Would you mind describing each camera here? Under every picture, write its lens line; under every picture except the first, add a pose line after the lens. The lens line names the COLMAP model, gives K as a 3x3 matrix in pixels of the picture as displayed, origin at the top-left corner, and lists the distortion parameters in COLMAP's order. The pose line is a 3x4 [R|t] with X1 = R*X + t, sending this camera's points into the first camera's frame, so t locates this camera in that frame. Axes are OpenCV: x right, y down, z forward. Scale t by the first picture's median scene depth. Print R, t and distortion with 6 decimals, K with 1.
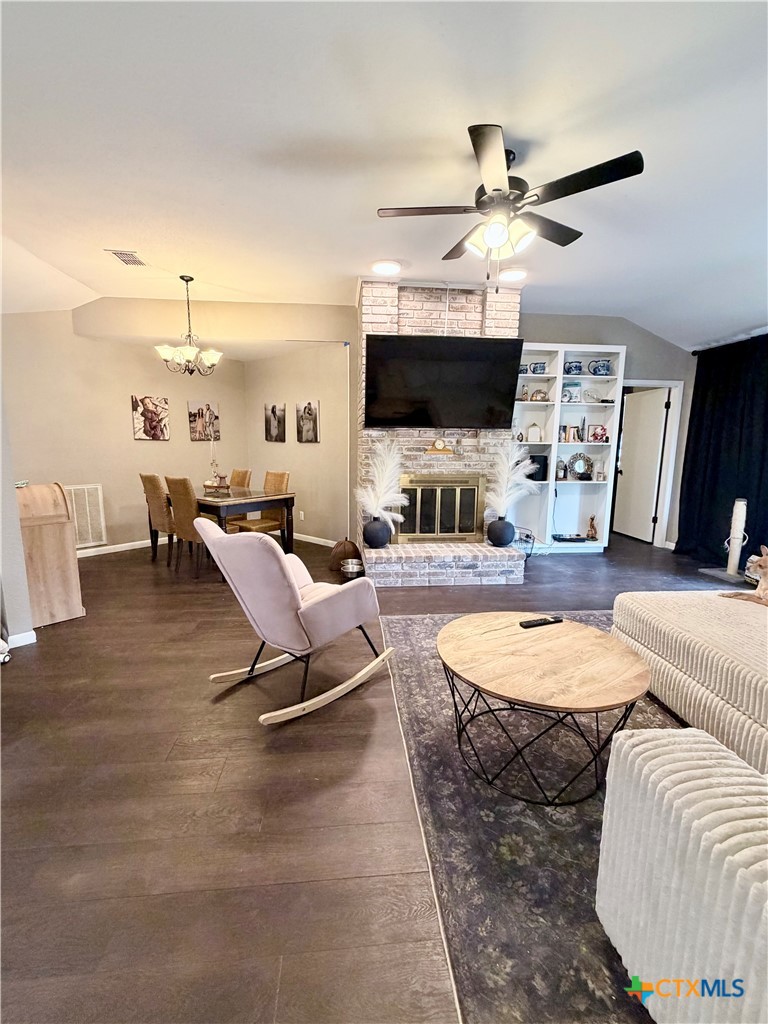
lens RADIAL K [[437.7, 0, 383.4], [0, 437.7, 511.4], [0, 0, 1]] dist [0.000823, -0.000472]
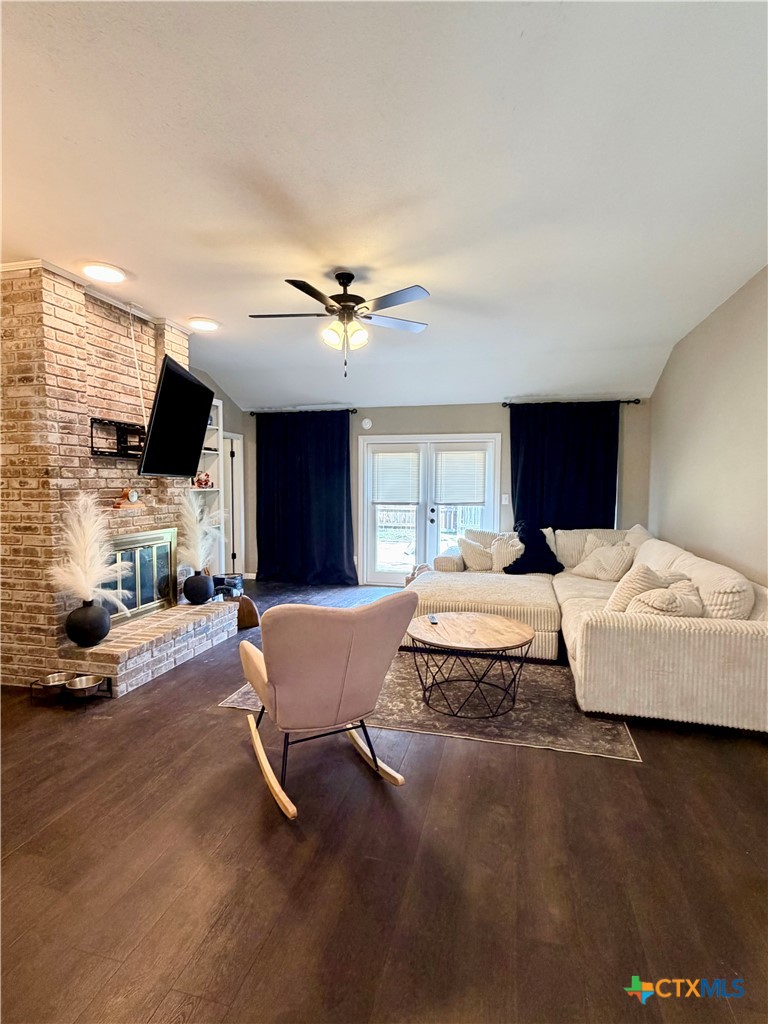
lens RADIAL K [[515.5, 0, 380.4], [0, 515.5, 513.0], [0, 0, 1]] dist [0.003095, 0.001413]
pose [[0.345377, -0.064124, 0.936271, -0.623647], [0.147383, 0.988989, 0.013367, -0.069104], [-0.926819, 0.133374, 0.351025, 0.253301]]
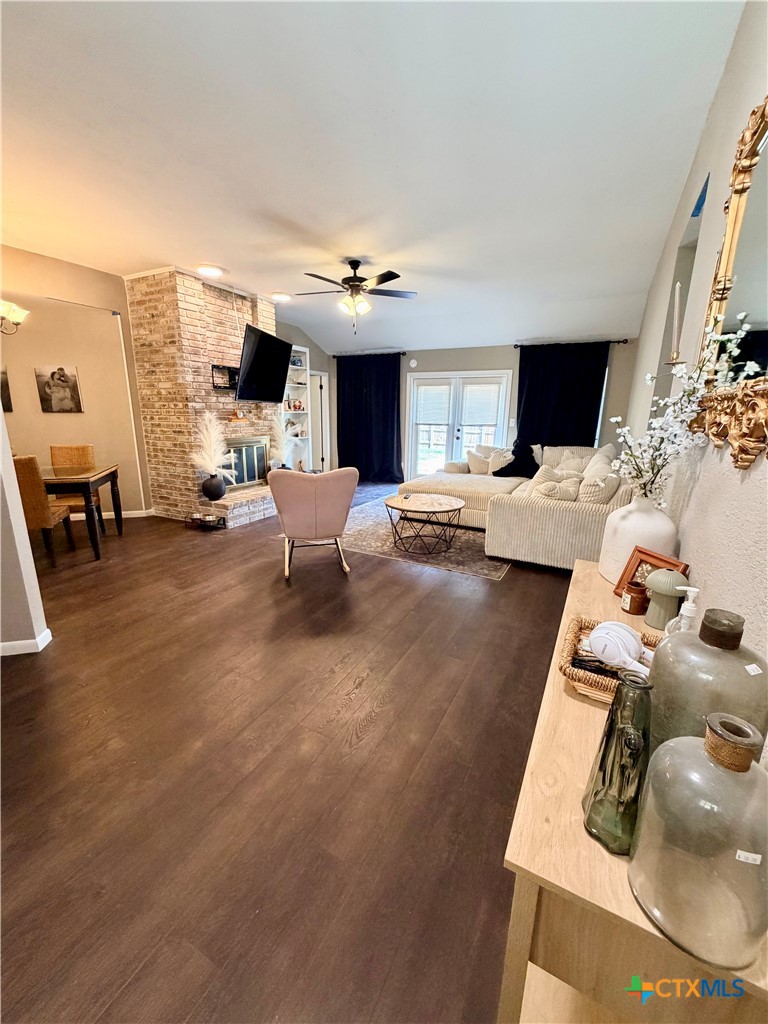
lens RADIAL K [[416.3, 0, 381.3], [0, 416.3, 512.1], [0, 0, 1]] dist [0.005306, -0.000453]
pose [[0.551601, -0.201837, 0.809319, -0.726974], [0.123359, 0.979352, 0.160165, -0.013918], [-0.824936, 0.011490, 0.565110, -0.053789]]
